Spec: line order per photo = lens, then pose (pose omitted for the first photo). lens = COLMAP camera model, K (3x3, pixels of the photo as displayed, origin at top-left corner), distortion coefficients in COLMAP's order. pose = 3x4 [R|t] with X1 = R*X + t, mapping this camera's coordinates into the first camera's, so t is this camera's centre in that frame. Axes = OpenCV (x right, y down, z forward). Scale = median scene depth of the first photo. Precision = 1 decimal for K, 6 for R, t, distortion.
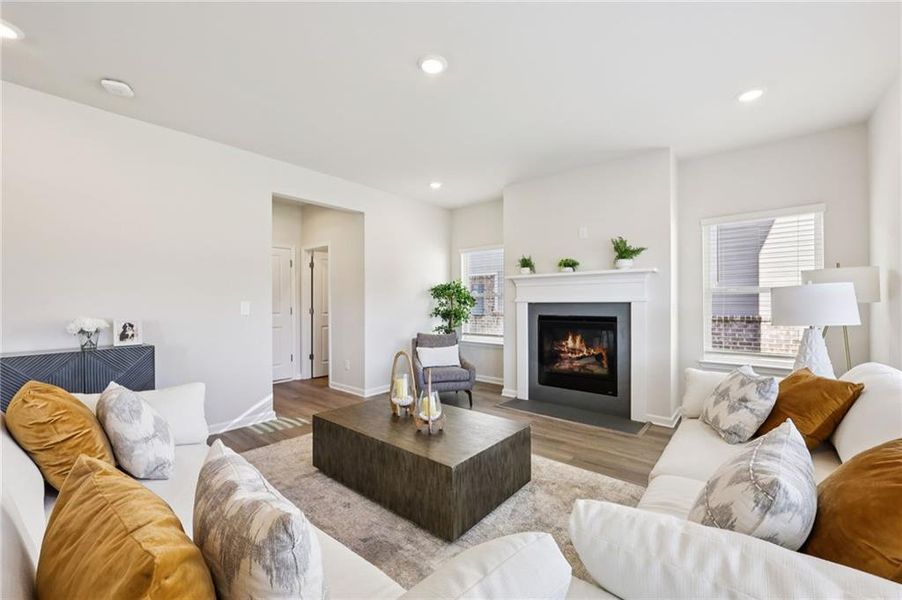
lens RADIAL K [[360.6, 0, 448.9], [0, 360.6, 300.5], [0, 0, 1]] dist [-0.001000, 0.000622]
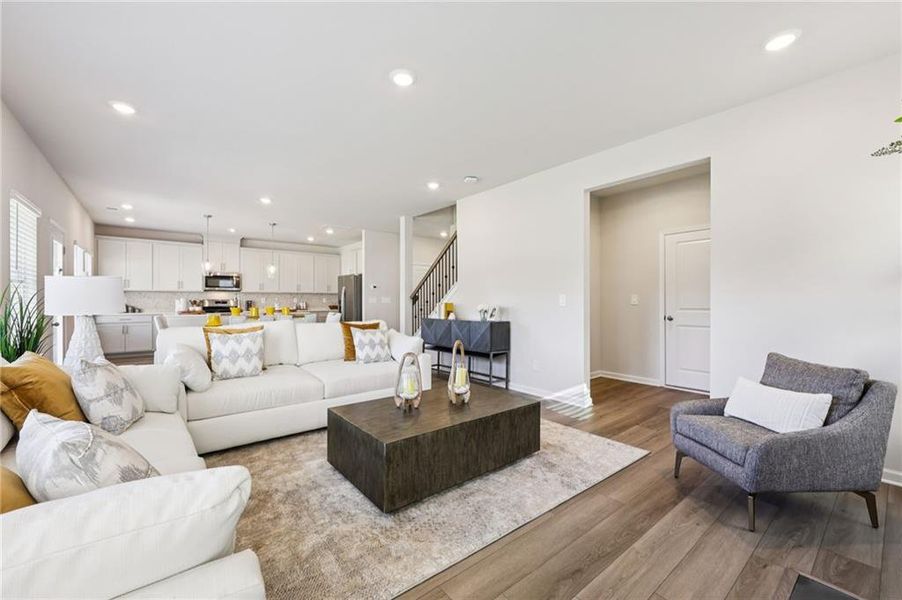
lens RADIAL K [[360.6, 0, 450.0], [0, 360.6, 301.0], [0, 0, 1]] dist [-0.001000, 0.000622]
pose [[-0.181401, 0.002901, -0.983405, 0.525914], [0.000385, 0.999996, 0.002879, 0.015190], [0.983409, 0.000143, -0.181401, 0.689232]]
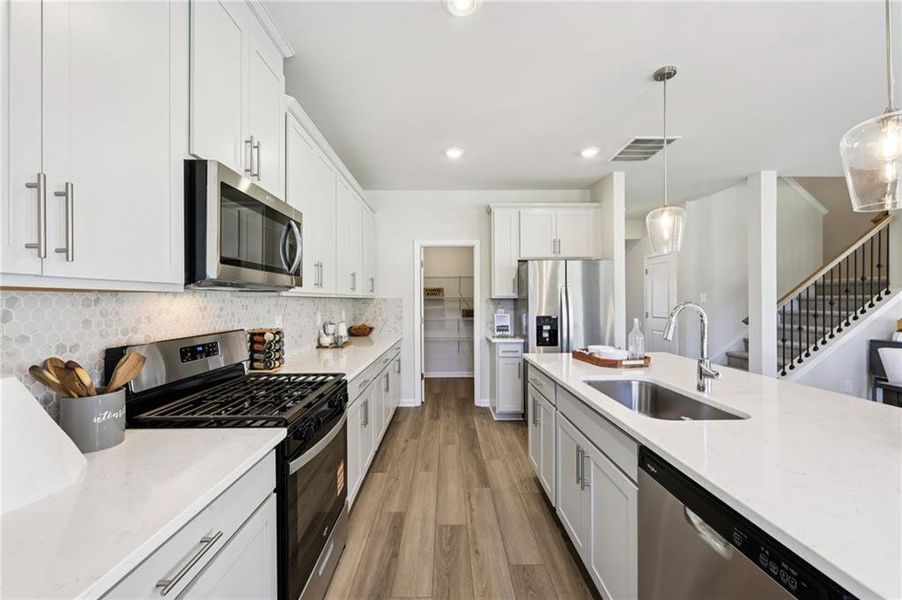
lens RADIAL K [[360.6, 0, 439.1], [0, 360.6, 300.3], [0, 0, 1]] dist [-0.001000, 0.000622]
pose [[0.640769, 0.001885, -0.767731, -0.789501], [0.001194, 0.999993, 0.003452, -0.024053], [0.767733, -0.003128, 0.640763, -0.980449]]
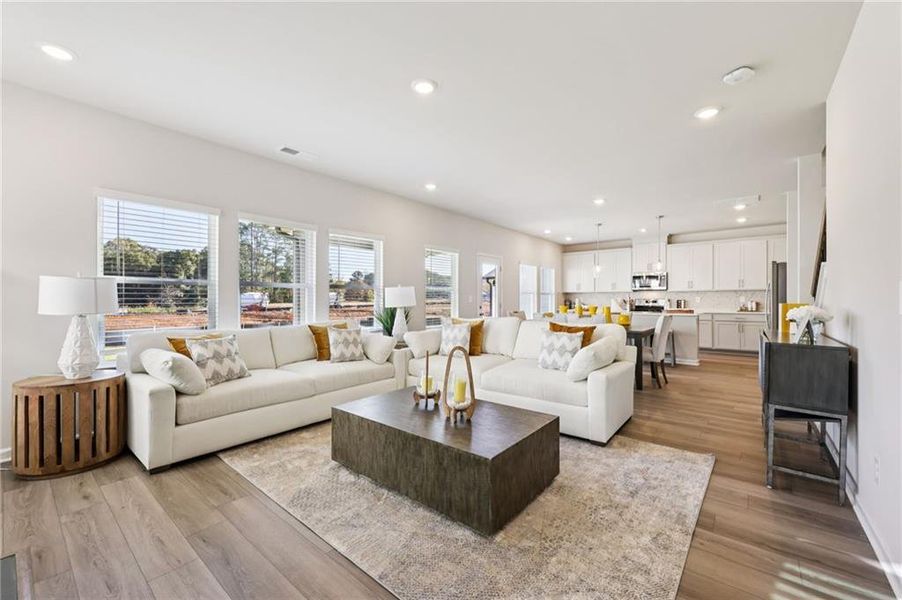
lens RADIAL K [[360.6, 0, 448.0], [0, 360.6, 301.3], [0, 0, 1]] dist [-0.001000, 0.000622]
pose [[-0.999982, 0.004256, -0.004183, -0.060897], [0.004252, 0.999991, 0.000945, 0.018813], [0.004187, 0.000927, -0.999991, 1.109882]]
